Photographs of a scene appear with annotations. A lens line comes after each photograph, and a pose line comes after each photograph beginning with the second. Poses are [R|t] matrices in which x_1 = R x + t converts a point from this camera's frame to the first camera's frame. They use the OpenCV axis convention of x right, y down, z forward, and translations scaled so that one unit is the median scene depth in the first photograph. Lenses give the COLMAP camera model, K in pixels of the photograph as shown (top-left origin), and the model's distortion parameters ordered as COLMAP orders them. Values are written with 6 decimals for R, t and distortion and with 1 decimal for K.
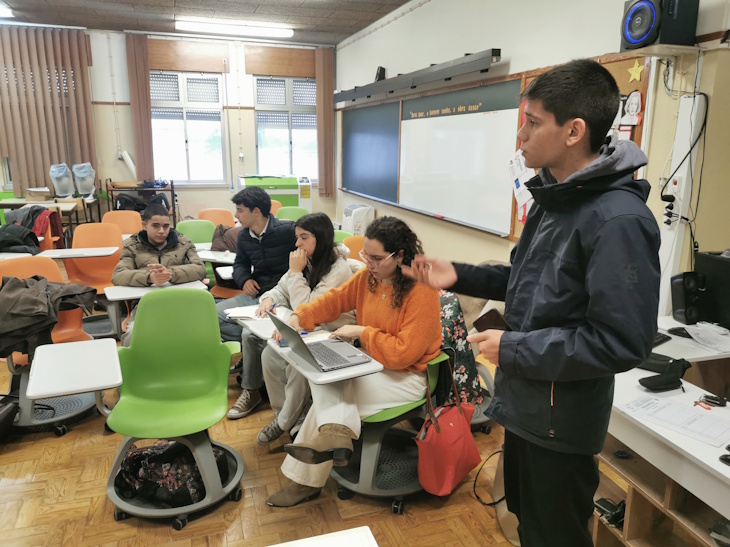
lens RADIAL K [[570.9, 0, 361.1], [0, 570.9, 274.4], [0, 0, 1]] dist [0.063016, -0.077431]
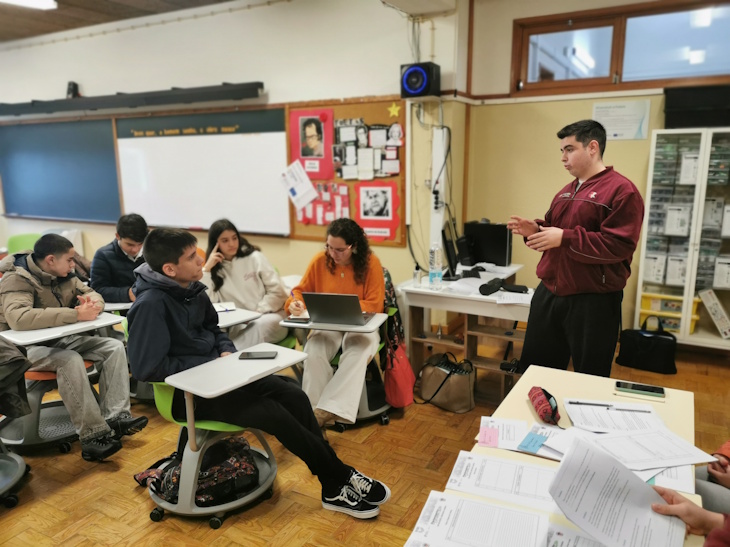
lens RADIAL K [[570.9, 0, 365.0], [0, 570.9, 280.8], [0, 0, 1]] dist [0.063016, -0.077431]
pose [[0.730367, -0.161792, 0.663617, -0.625641], [0.171736, 0.983830, 0.050852, -0.006808], [-0.661113, 0.076826, 0.746342, -0.017128]]
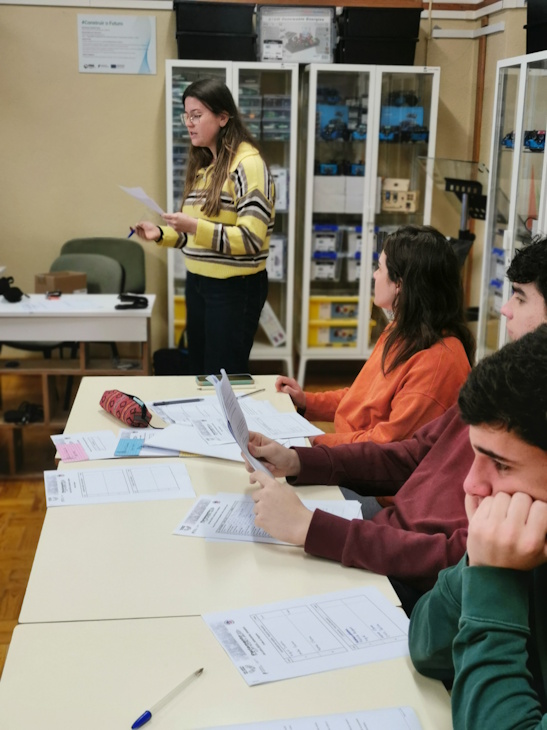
lens RADIAL K [[989.5, 0, 272.5], [0, 989.5, 366.1], [0, 0, 1]] dist [0.042520, 0.000000]
pose [[0.220382, -0.246635, 0.943718, -0.789442], [0.204812, 0.957637, 0.202444, 0.014256], [-0.953669, 0.148669, 0.261560, -0.002801]]
